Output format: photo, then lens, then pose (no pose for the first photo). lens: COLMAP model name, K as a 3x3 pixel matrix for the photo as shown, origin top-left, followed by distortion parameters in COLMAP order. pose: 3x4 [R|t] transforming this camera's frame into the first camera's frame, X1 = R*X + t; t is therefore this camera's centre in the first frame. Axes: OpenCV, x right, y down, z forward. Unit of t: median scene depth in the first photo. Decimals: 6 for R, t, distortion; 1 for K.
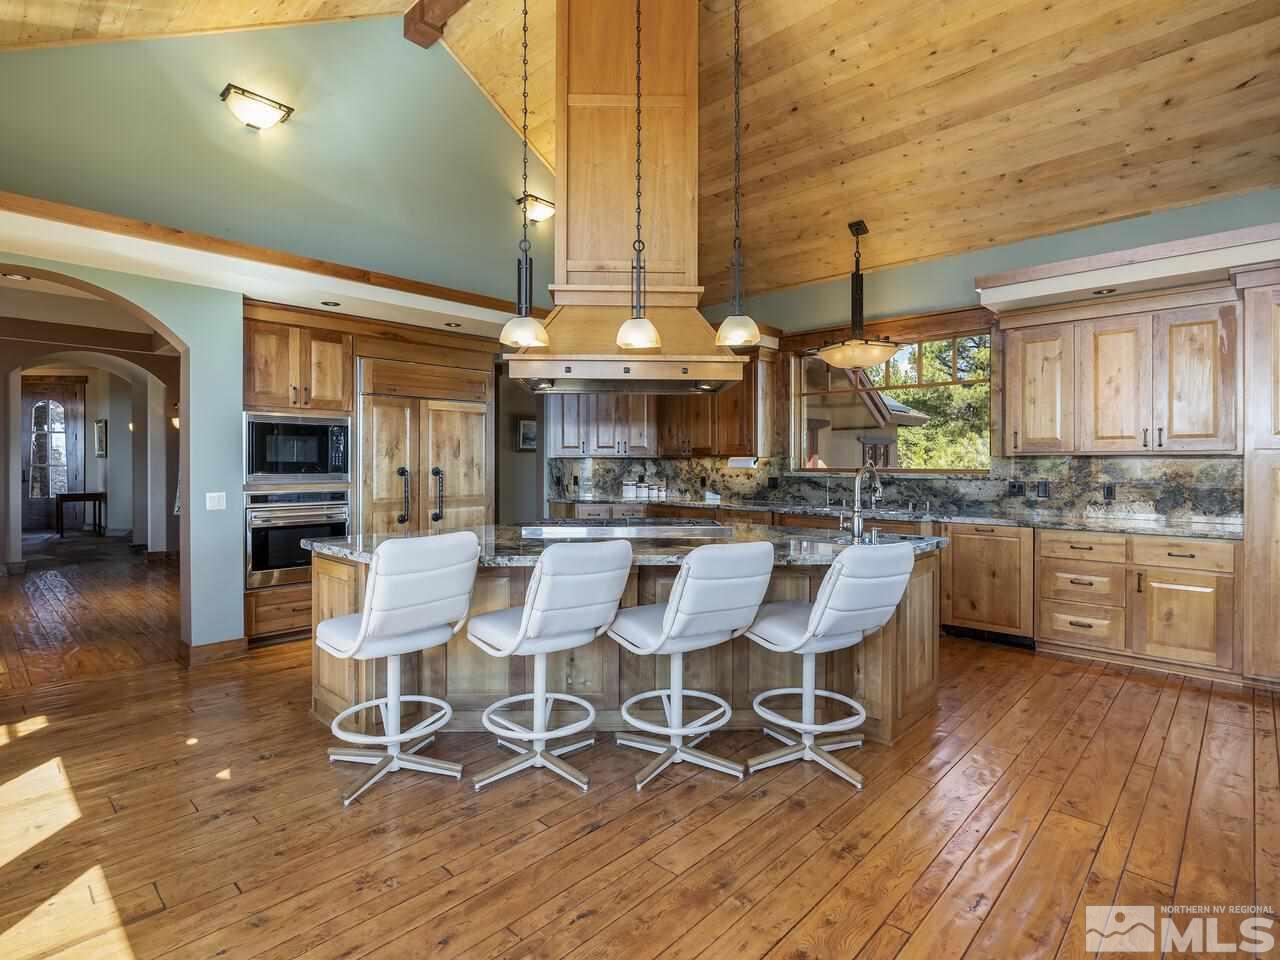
lens RADIAL K [[649.9, 0, 632.8], [0, 649.9, 470.4], [0, 0, 1]] dist [-0.013922, -0.000224]
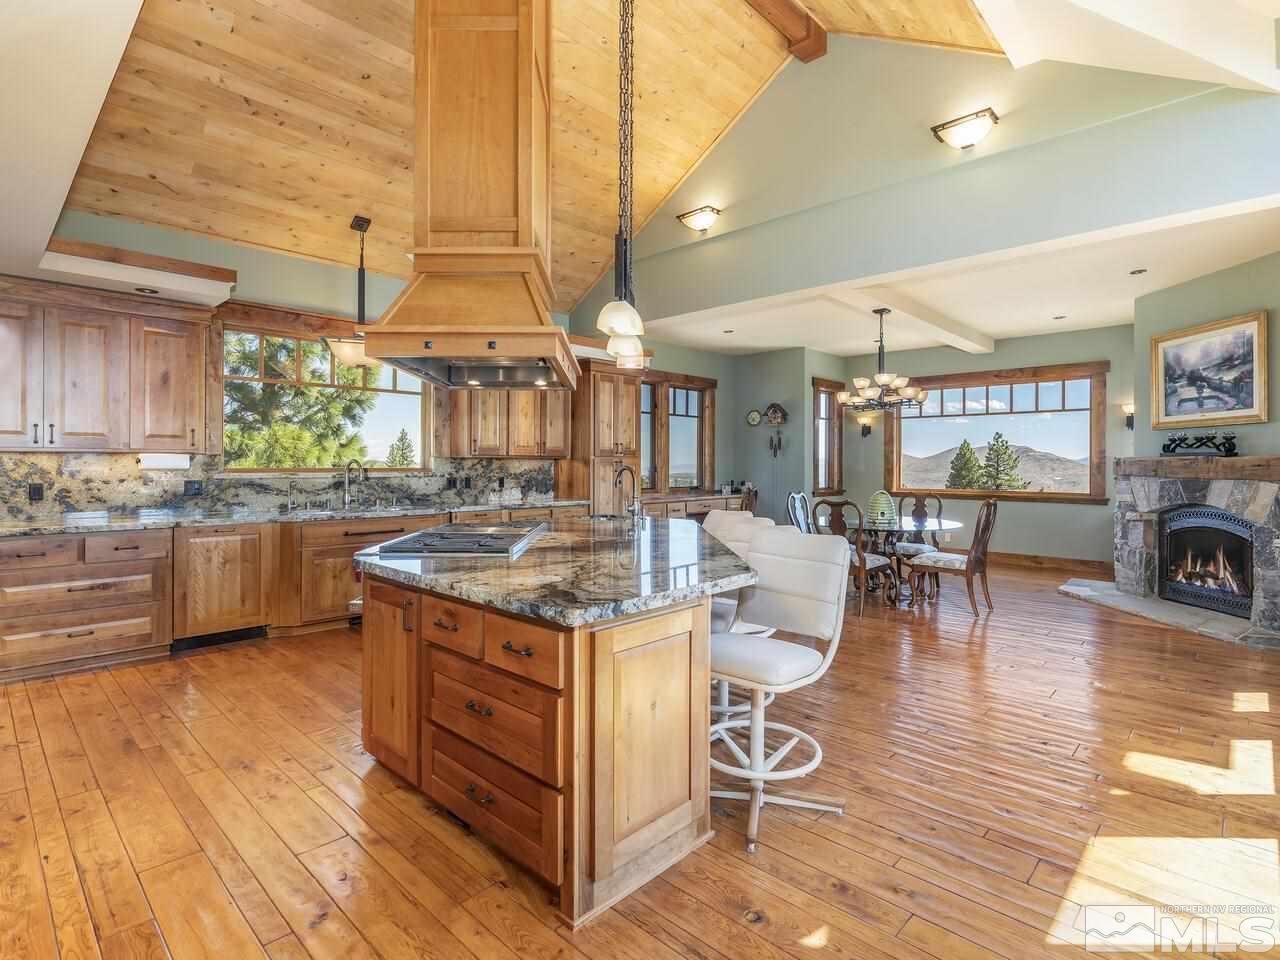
lens RADIAL K [[649.9, 0, 632.6], [0, 649.9, 471.0], [0, 0, 1]] dist [-0.013922, -0.000224]
pose [[0.002271, -0.012179, 0.999923, -0.675828], [0.007756, 0.999896, 0.012161, -0.007675], [-0.999967, 0.007728, 0.002366, 0.621761]]
